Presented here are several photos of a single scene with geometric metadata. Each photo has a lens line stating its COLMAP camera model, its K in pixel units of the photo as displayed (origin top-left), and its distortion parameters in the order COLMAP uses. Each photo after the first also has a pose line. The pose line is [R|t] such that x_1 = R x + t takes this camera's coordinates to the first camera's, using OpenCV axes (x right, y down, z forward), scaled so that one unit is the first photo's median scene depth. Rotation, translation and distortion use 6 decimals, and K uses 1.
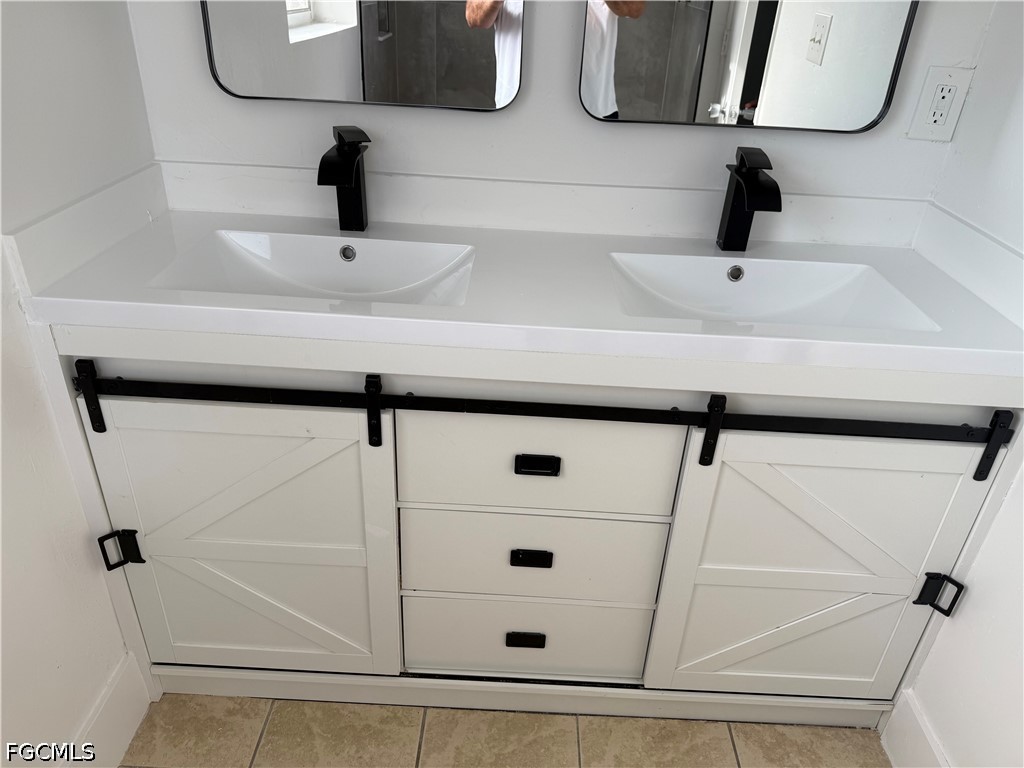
lens RADIAL K [[720.4, 0, 516.3], [0, 720.4, 380.1], [0, 0, 1]] dist [0.043069, -0.061602]
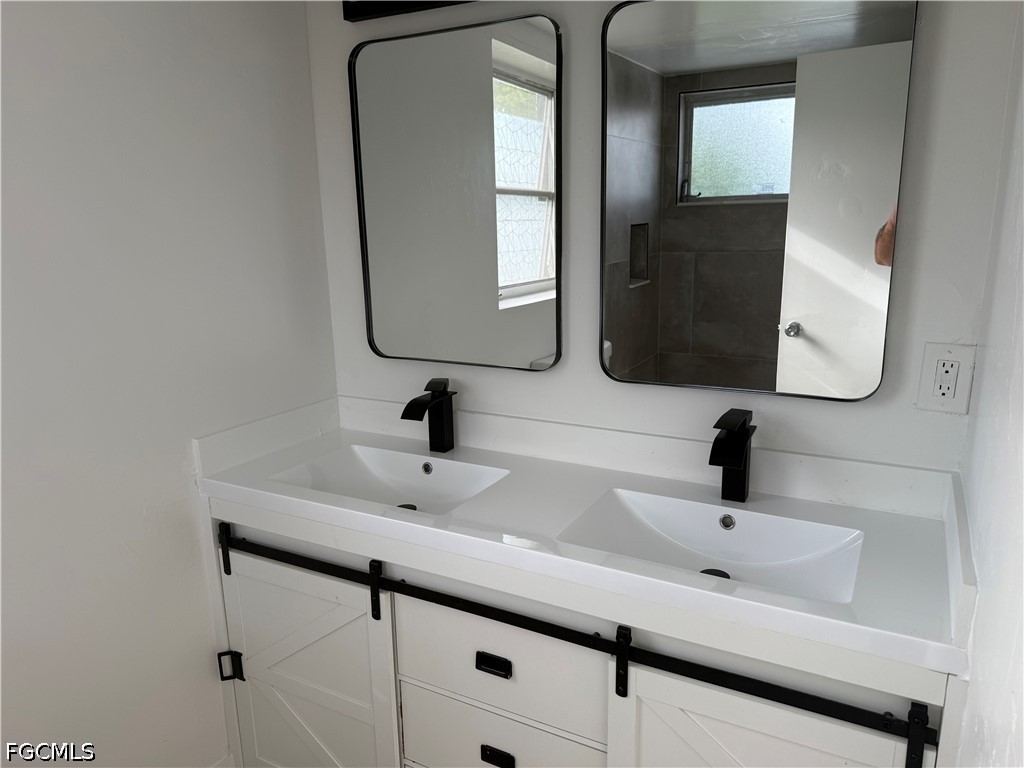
lens RADIAL K [[720.4, 0, 468.2], [0, 720.4, 363.4], [0, 0, 1]] dist [0.043069, -0.061602]
pose [[0.878959, 0.023073, -0.476339, 0.498748], [-0.168853, 0.949182, -0.265598, -0.023943], [0.446004, 0.313881, 0.838188, -0.142018]]
